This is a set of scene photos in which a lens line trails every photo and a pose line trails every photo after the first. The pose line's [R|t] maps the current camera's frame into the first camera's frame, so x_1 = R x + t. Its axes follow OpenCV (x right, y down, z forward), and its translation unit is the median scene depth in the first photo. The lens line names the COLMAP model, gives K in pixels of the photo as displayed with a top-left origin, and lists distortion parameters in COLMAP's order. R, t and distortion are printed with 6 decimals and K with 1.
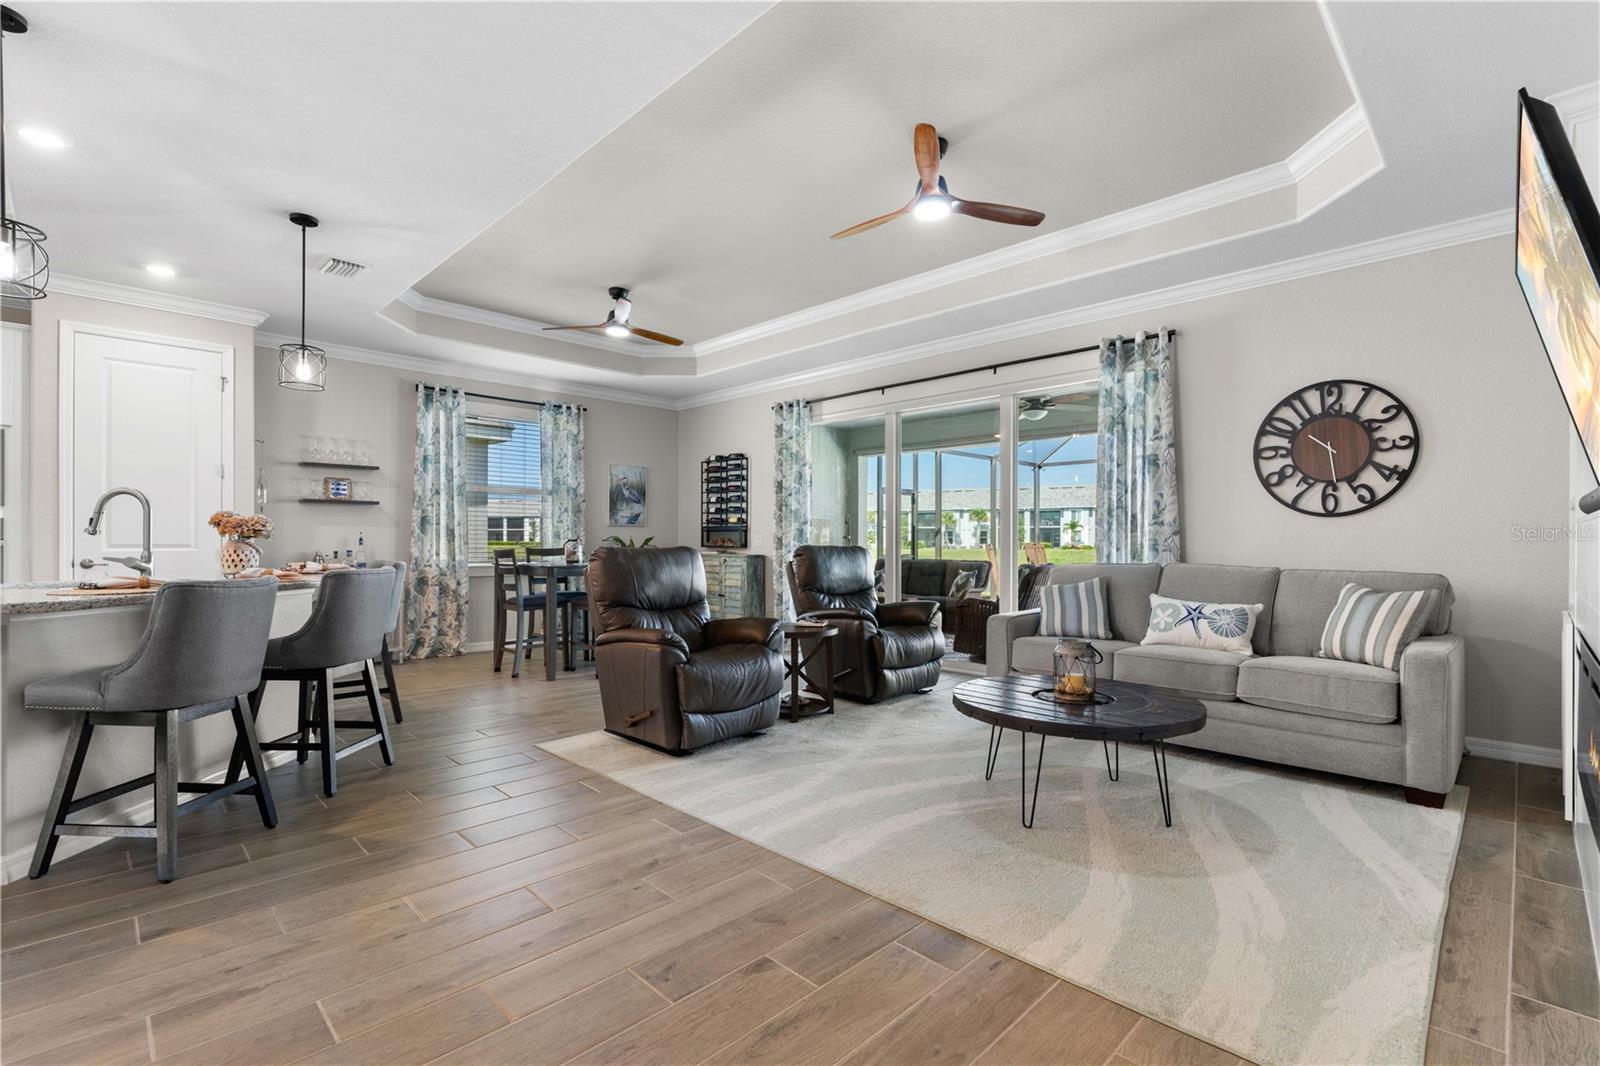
lens RADIAL K [[723.6, 0, 804.3], [0, 723.6, 541.8], [0, 0, 1]] dist [-0.004637, 0.000330]
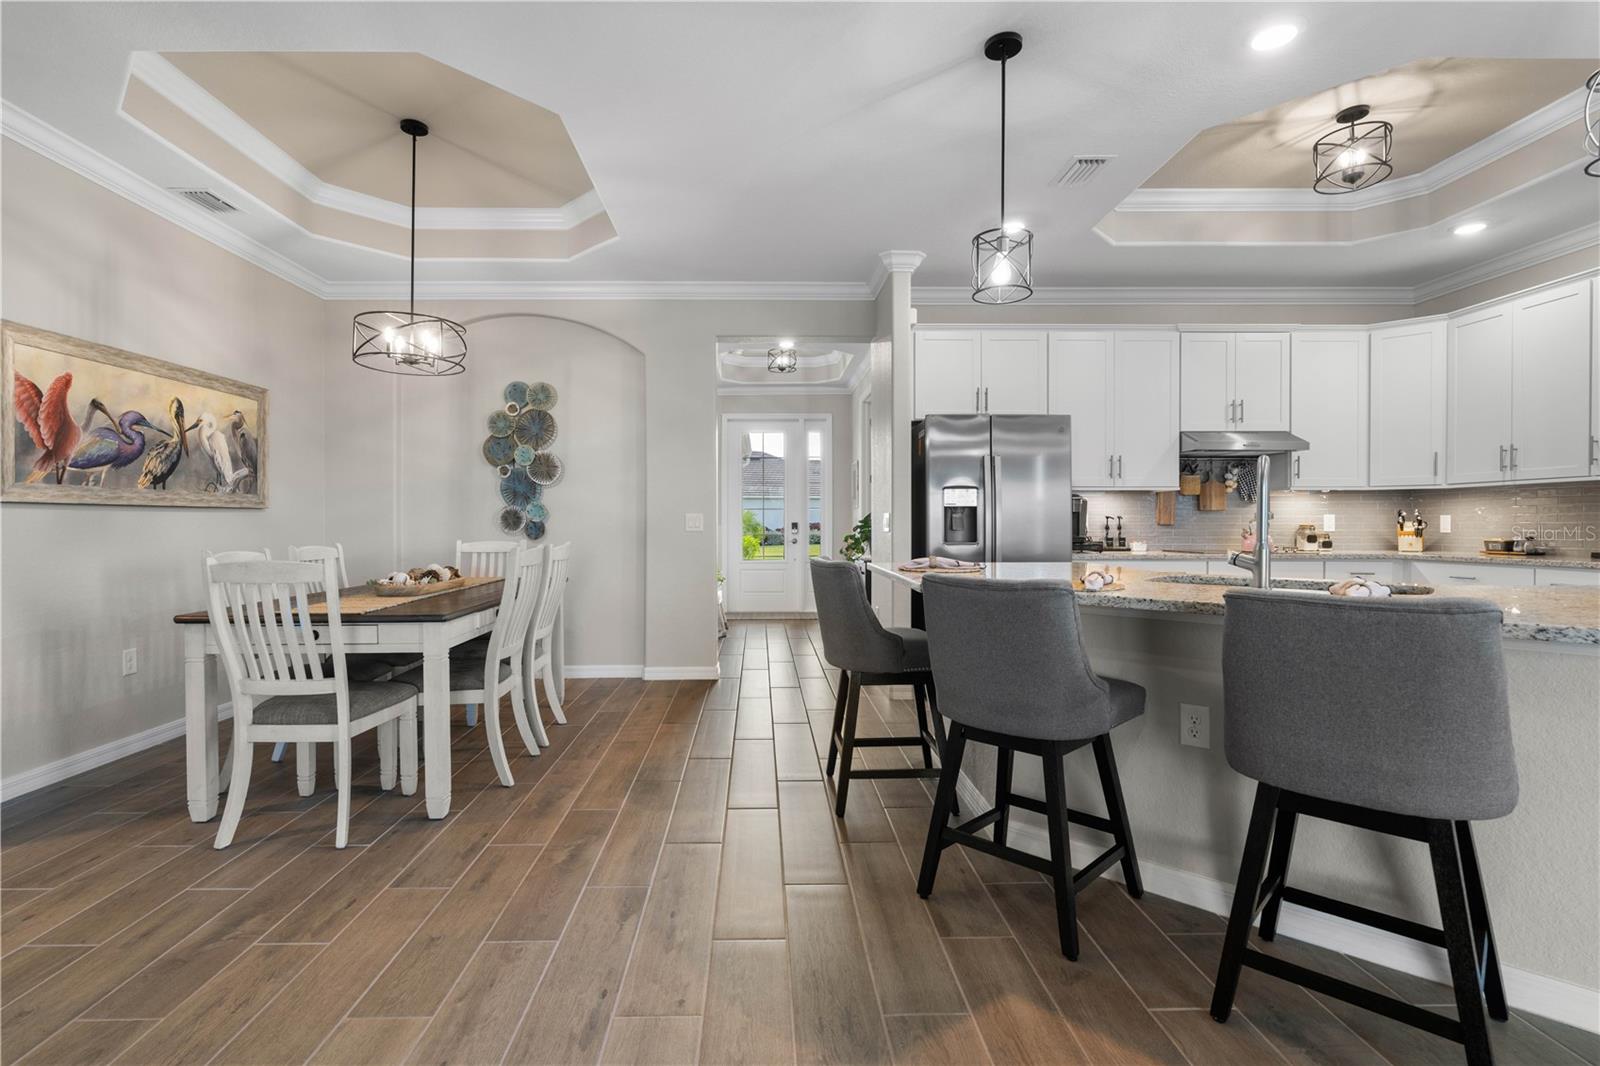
lens RADIAL K [[740.8, 0, 763.5], [0, 740.8, 530.4], [0, 0, 1]] dist [-0.002691, 0.000018]
pose [[-0.699715, 0.004249, -0.714409, -0.023614], [-0.002156, 0.999965, 0.008059, -0.002359], [0.714418, 0.007179, -0.699682, 0.580106]]
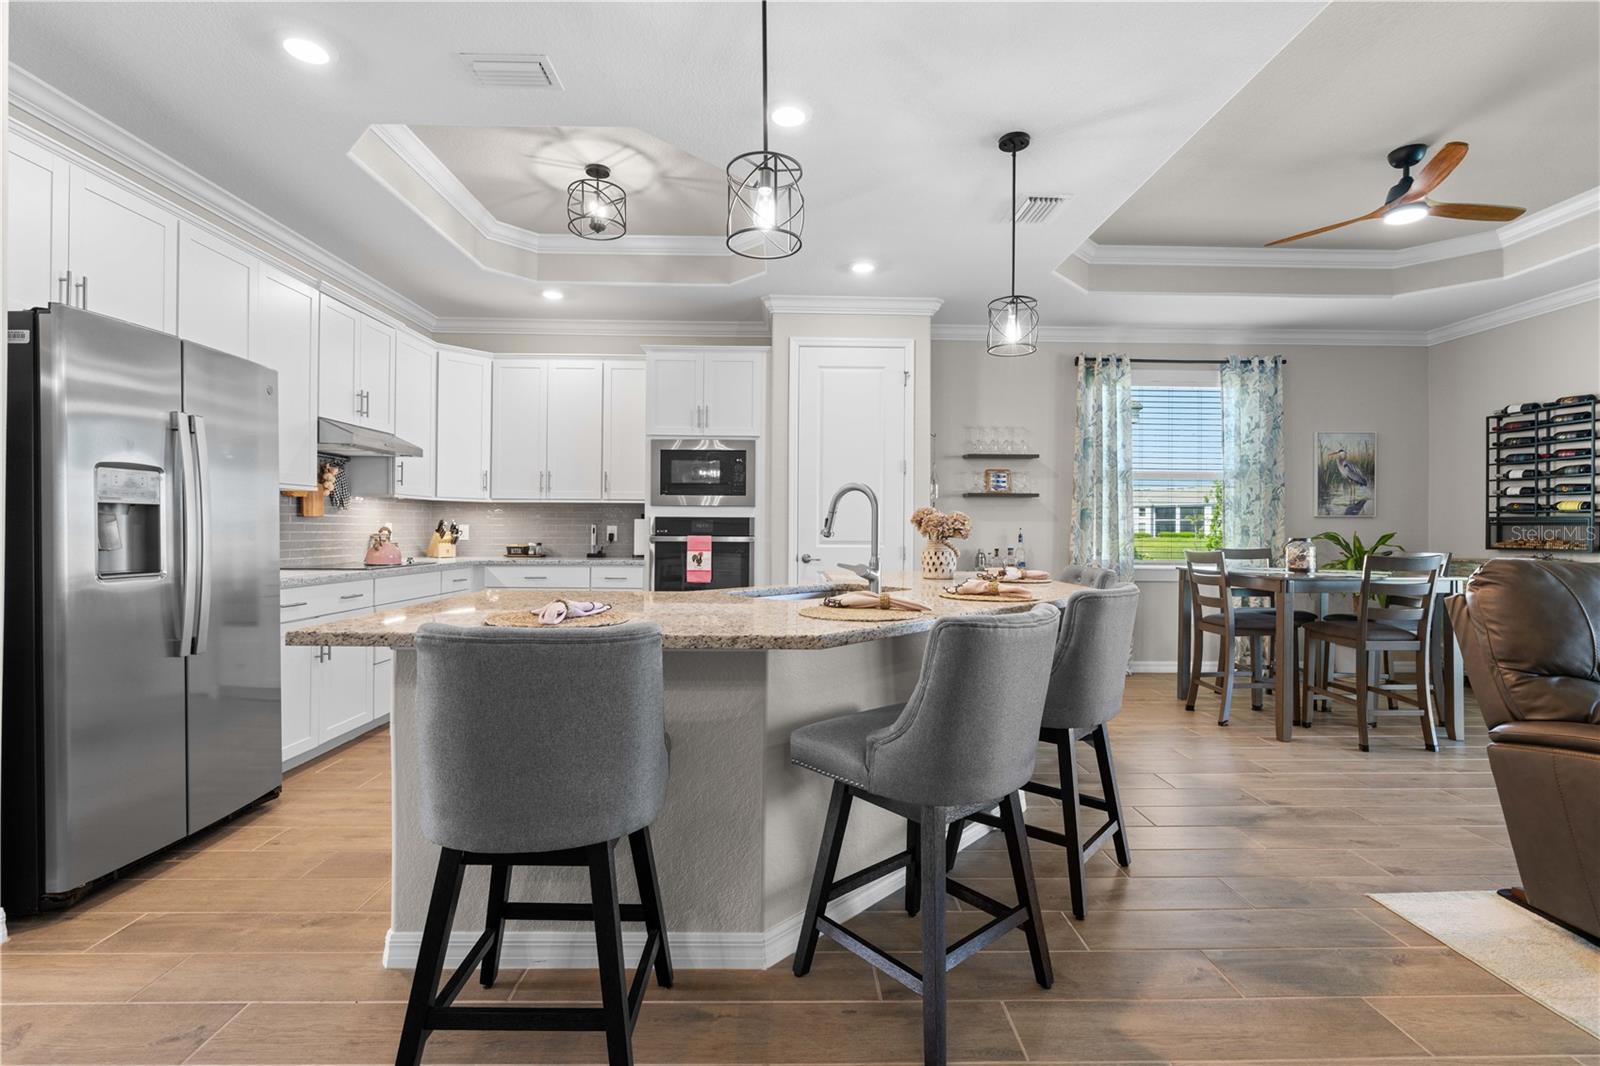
lens RADIAL K [[726.6, 0, 804.8], [0, 726.6, 526.5], [0, 0, 1]] dist [-0.002649, 0.000219]
pose [[0.723501, -0.000984, -0.690323, -0.190604], [-0.004949, 0.999966, -0.006613, -0.008335], [0.690306, 0.008201, 0.723471, 0.162439]]
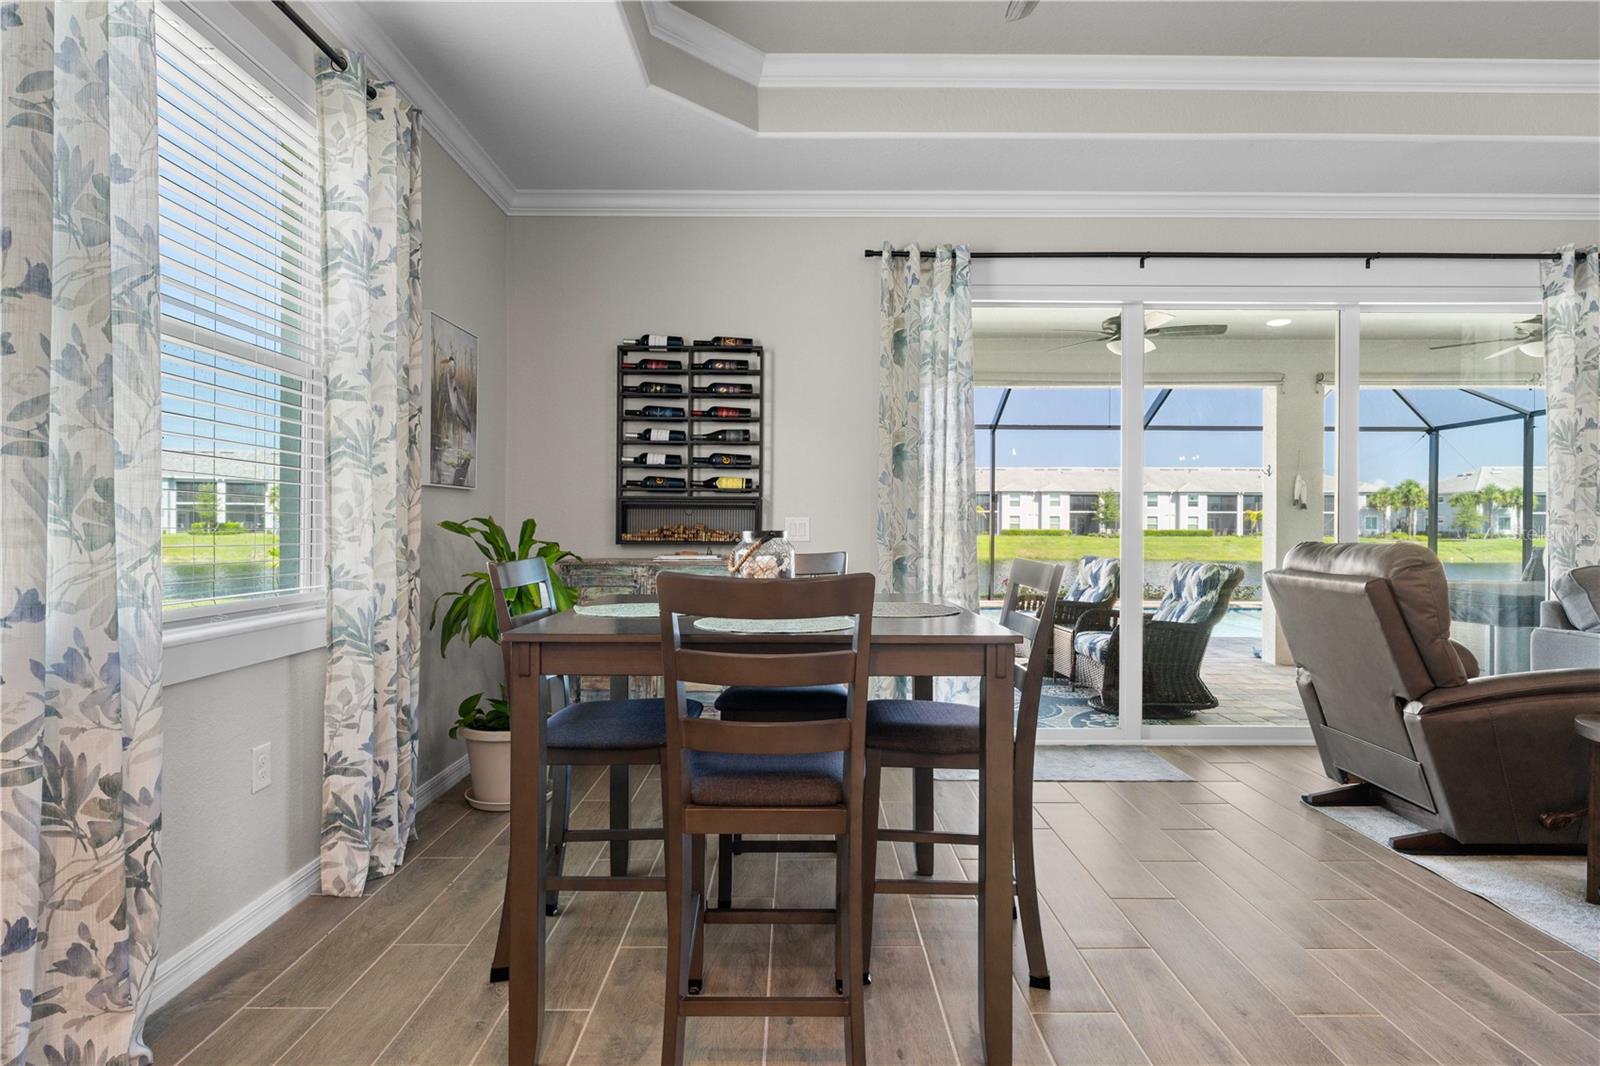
lens RADIAL K [[844.7, 0, 800.0], [0, 844.7, 533.0], [0, 0, 1]] dist [-0.000897, 0.000070]
pose [[0.704054, -0.006471, 0.710117, -0.593073], [0.000391, 0.999962, 0.008724, -0.005445], [-0.710146, -0.005864, 0.704030, 0.798996]]
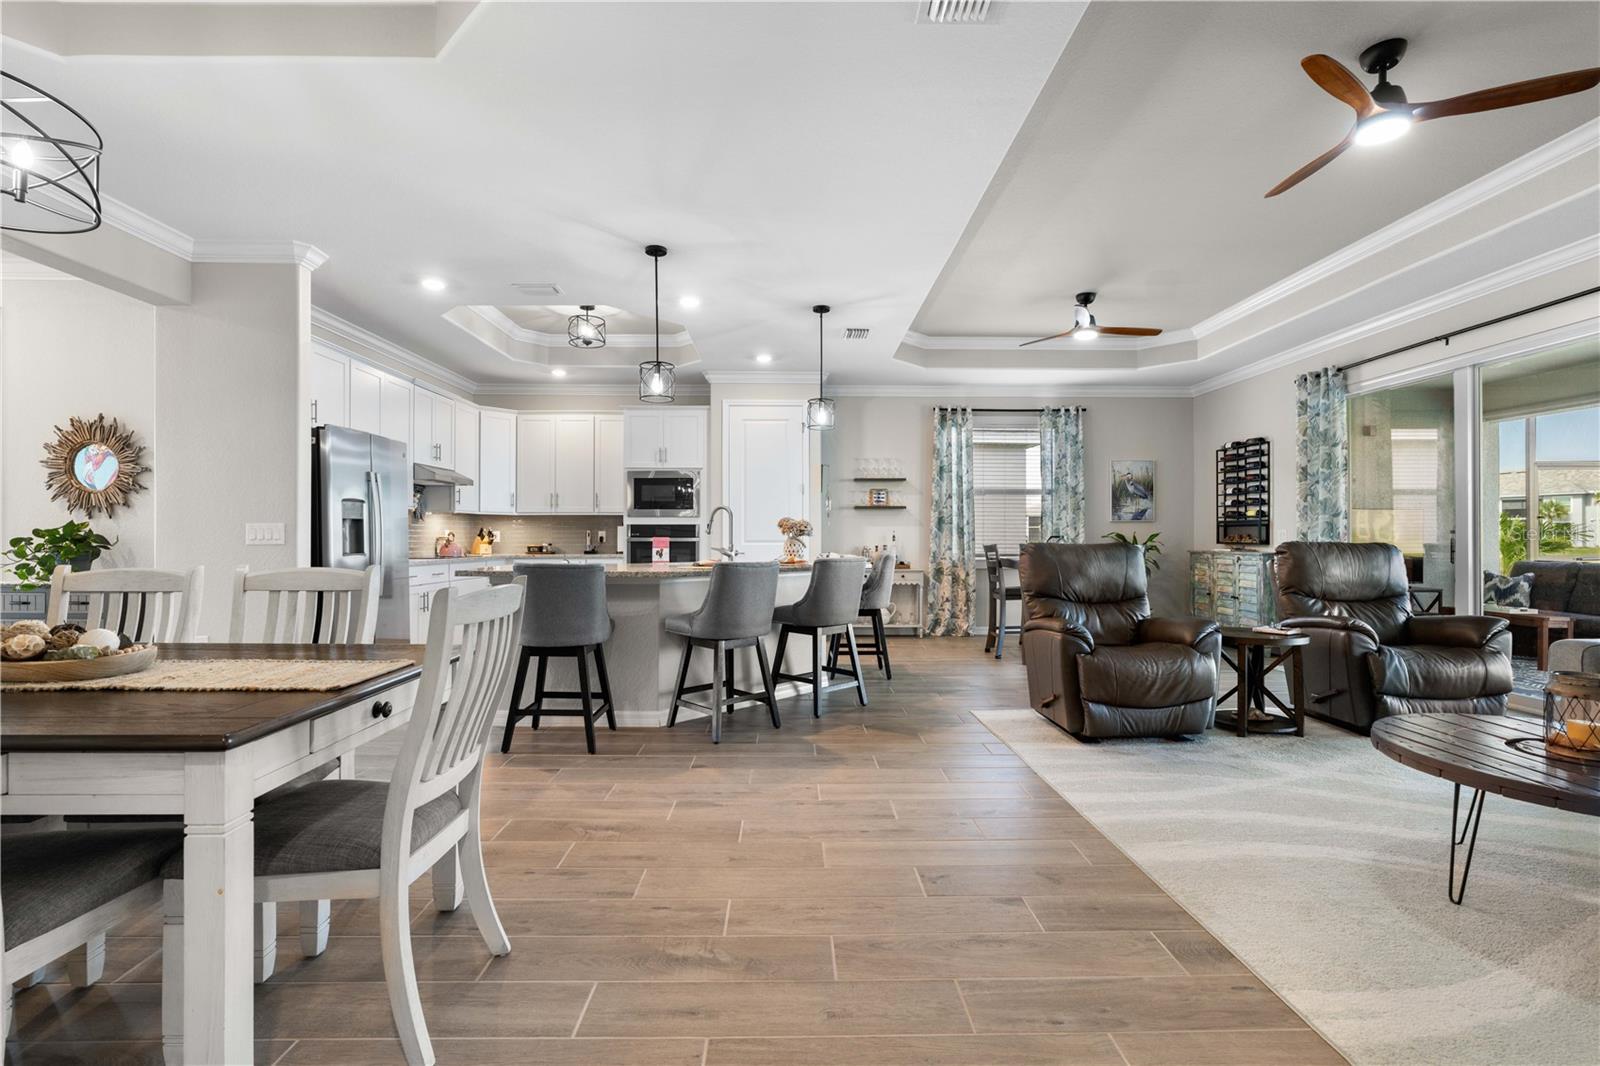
lens RADIAL K [[722.2, 0, 803.9], [0, 722.2, 533.3], [0, 0, 1]] dist [-0.007103, 0.000661]
pose [[0.720080, -0.006572, -0.693860, 0.159137], [0.001394, 0.999967, -0.008025, 0.000927], [0.693890, 0.004812, 0.720065, -0.021995]]
